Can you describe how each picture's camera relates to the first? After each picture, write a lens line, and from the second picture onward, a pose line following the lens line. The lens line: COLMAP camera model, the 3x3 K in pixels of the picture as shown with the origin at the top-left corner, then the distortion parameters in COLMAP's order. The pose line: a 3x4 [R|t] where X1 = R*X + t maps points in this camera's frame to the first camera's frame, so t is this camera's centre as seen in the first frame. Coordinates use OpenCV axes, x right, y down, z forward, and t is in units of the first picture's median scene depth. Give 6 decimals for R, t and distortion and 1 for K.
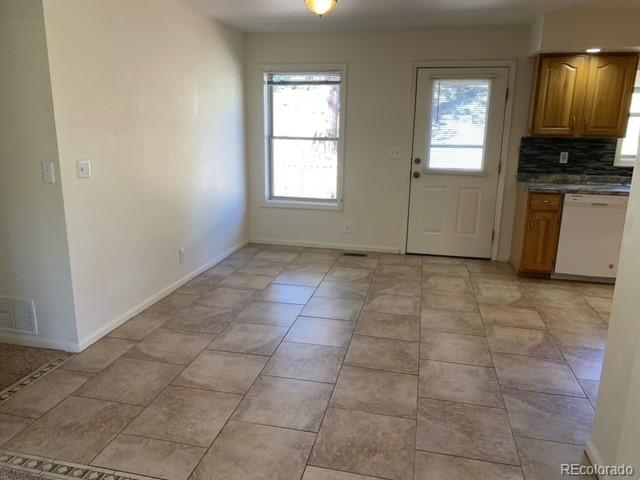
lens RADIAL K [[481.9, 0, 318.8], [0, 481.9, 236.1], [0, 0, 1]] dist [0.066635, -0.100962]
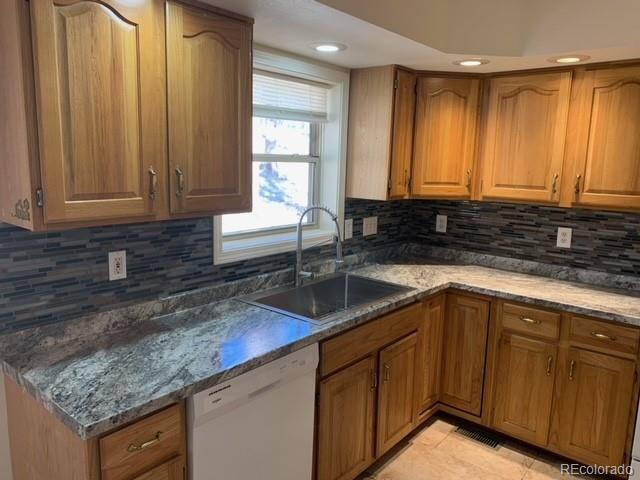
lens RADIAL K [[481.9, 0, 318.8], [0, 481.9, 236.1], [0, 0, 1]] dist [0.066635, -0.100962]
pose [[0.456562, -0.143167, 0.878097, 0.258461], [0.177193, 0.981828, 0.067948, -0.194738], [-0.871868, 0.124570, 0.473633, 0.724166]]
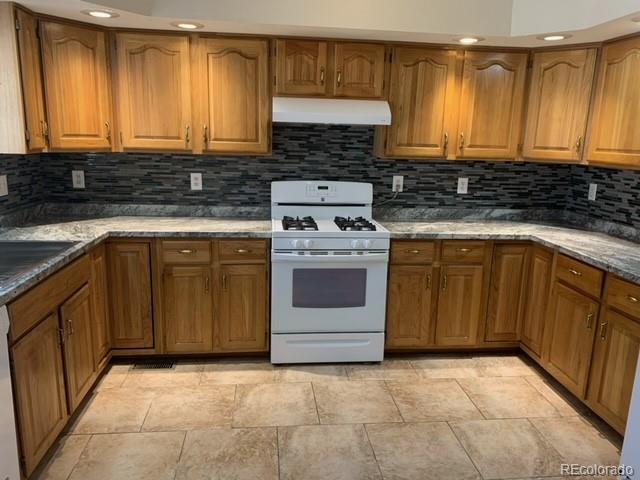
lens RADIAL K [[481.9, 0, 318.8], [0, 481.9, 236.1], [0, 0, 1]] dist [0.066635, -0.100962]
pose [[-0.324996, -0.216234, 0.920663, 0.189674], [0.177103, 0.942371, 0.283850, -0.192557], [-0.928985, 0.255302, -0.267971, 0.794303]]
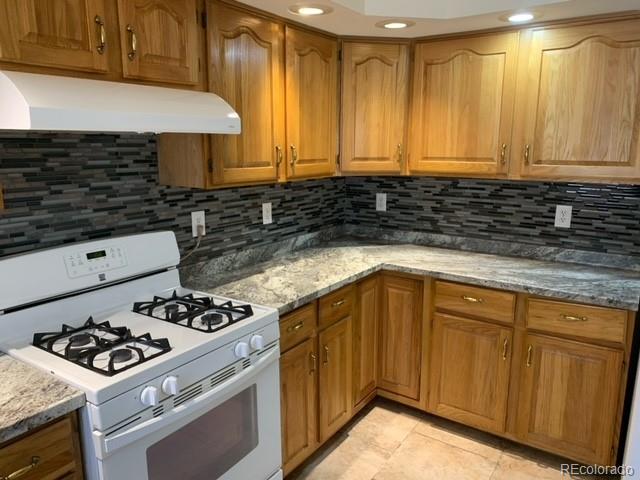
lens RADIAL K [[480.2, 0, 320.8], [0, 480.2, 239.4], [0, 0, 1]] dist [0.064423, -0.094685]
pose [[-0.930978, -0.085609, 0.354895, 0.602171], [0.067586, 0.914897, 0.397990, -0.203770], [-0.358764, 0.394506, -0.845963, 0.828663]]
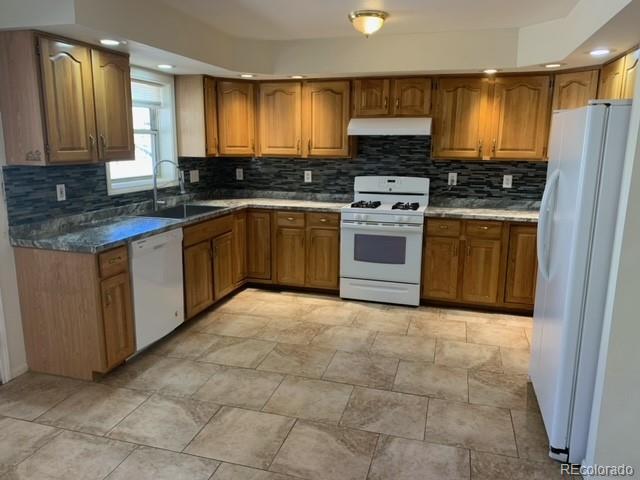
lens RADIAL K [[481.9, 0, 318.8], [0, 481.9, 236.1], [0, 0, 1]] dist [0.066635, -0.100962]
pose [[0.057987, -0.207022, 0.976616, -0.162463], [0.213531, 0.958195, 0.190439, -0.166440], [-0.975214, 0.197495, 0.099769, 0.635764]]
